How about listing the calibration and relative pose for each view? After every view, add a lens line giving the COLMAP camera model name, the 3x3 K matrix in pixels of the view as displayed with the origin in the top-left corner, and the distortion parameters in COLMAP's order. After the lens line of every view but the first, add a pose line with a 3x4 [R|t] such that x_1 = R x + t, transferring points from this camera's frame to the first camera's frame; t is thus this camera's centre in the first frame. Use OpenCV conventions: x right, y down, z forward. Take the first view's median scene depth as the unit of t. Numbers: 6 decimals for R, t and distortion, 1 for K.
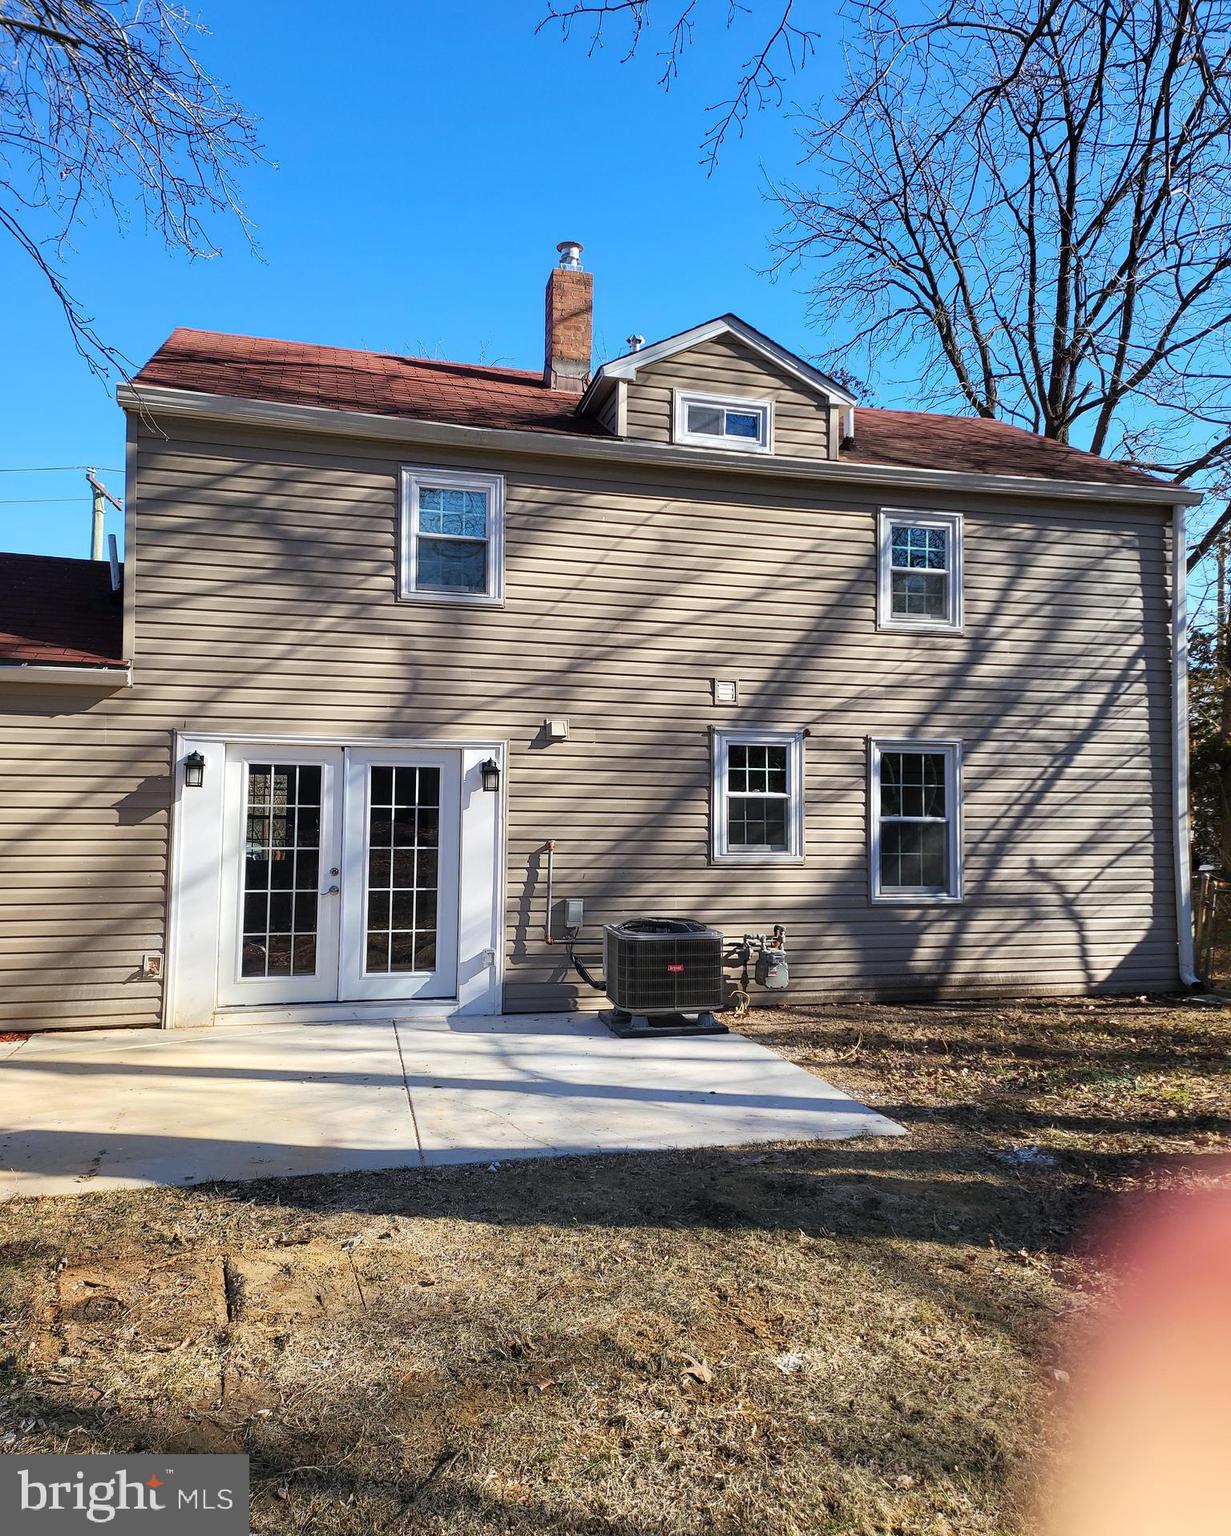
lens RADIAL K [[1244.7, 0, 612.1], [0, 1244.7, 749.5], [0, 0, 1]] dist [0.052301, -0.100158]
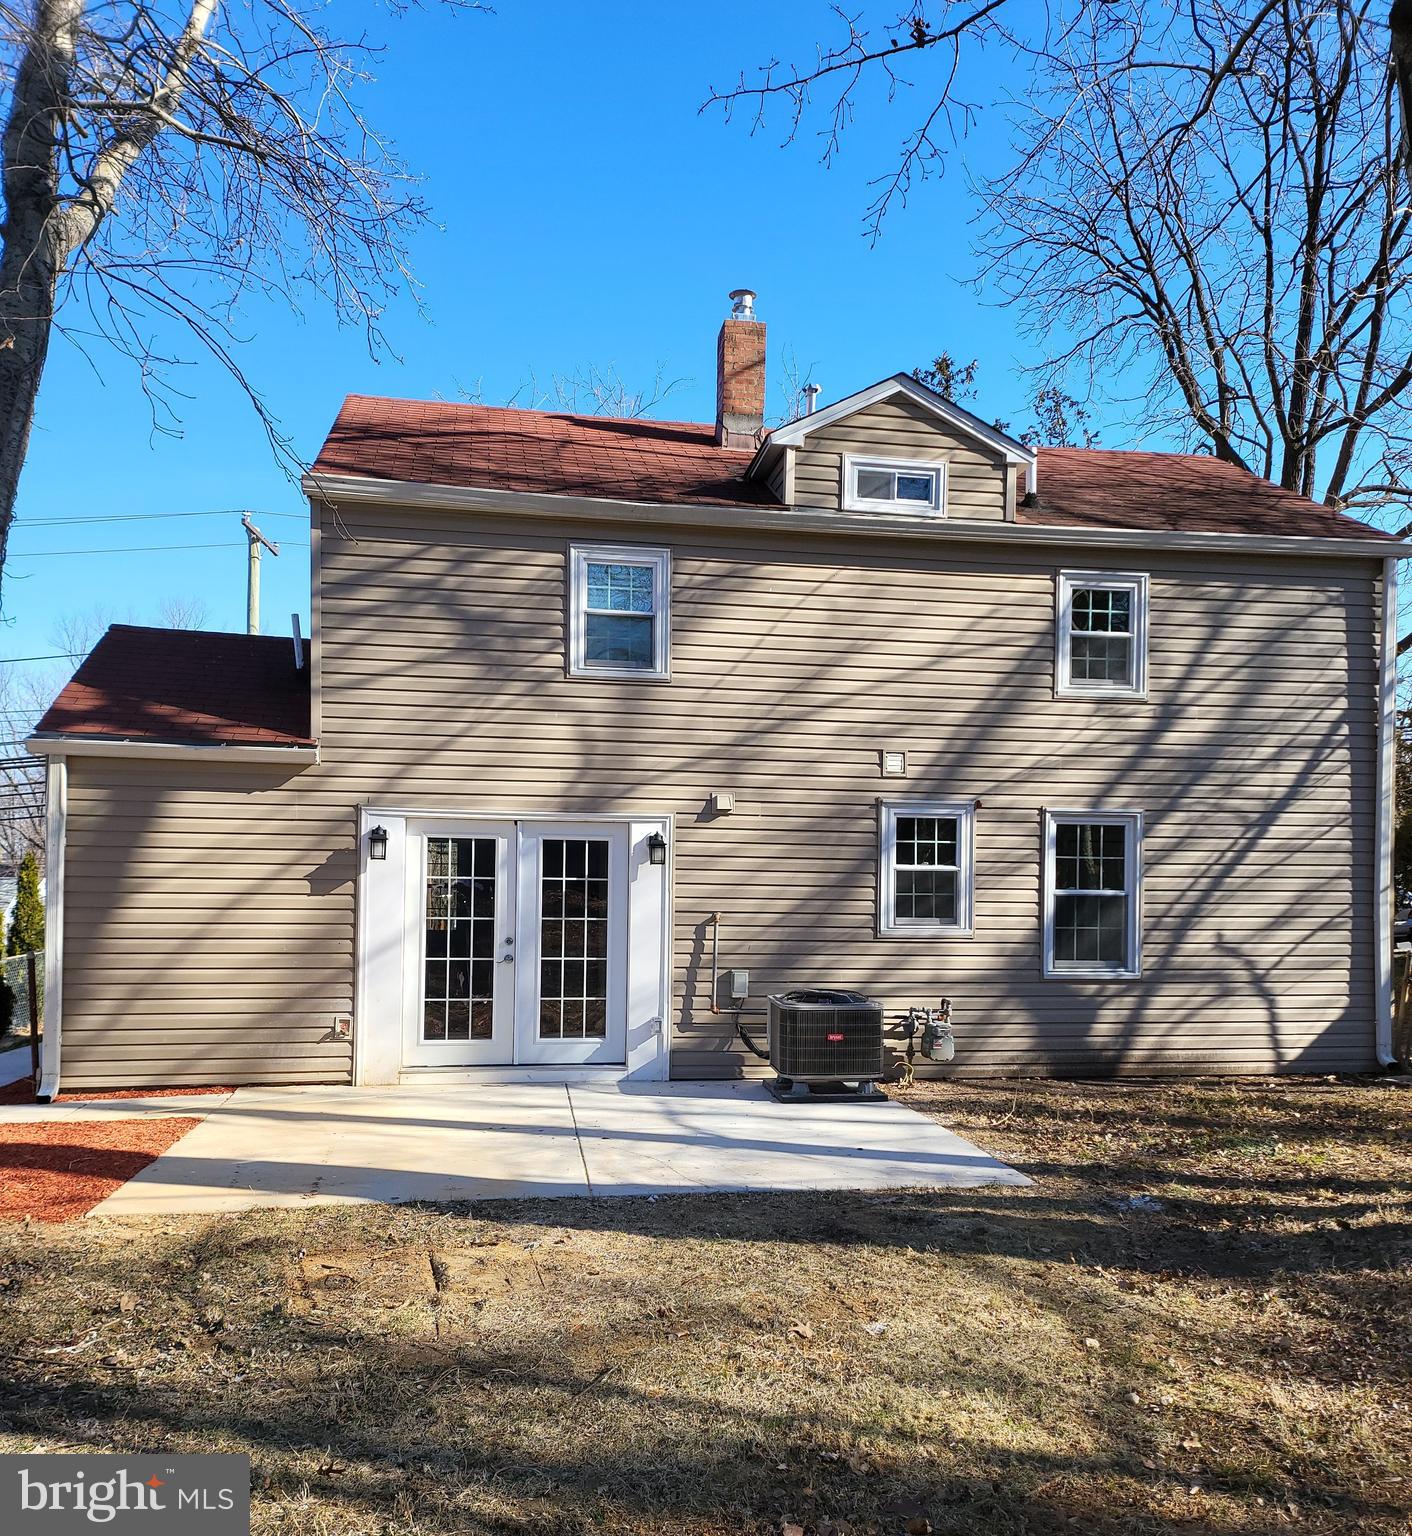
lens RADIAL K [[6260.5, 0, 706.0], [0, 6260.5, 768.0], [0, 0, 1]] dist [-0.283622, -4.514510]
pose [[0.987579, 0.002631, -0.157101, 0.740879], [0.006087, 0.998469, 0.054986, -0.324178], [0.157005, -0.055260, 0.986051, -4.012246]]
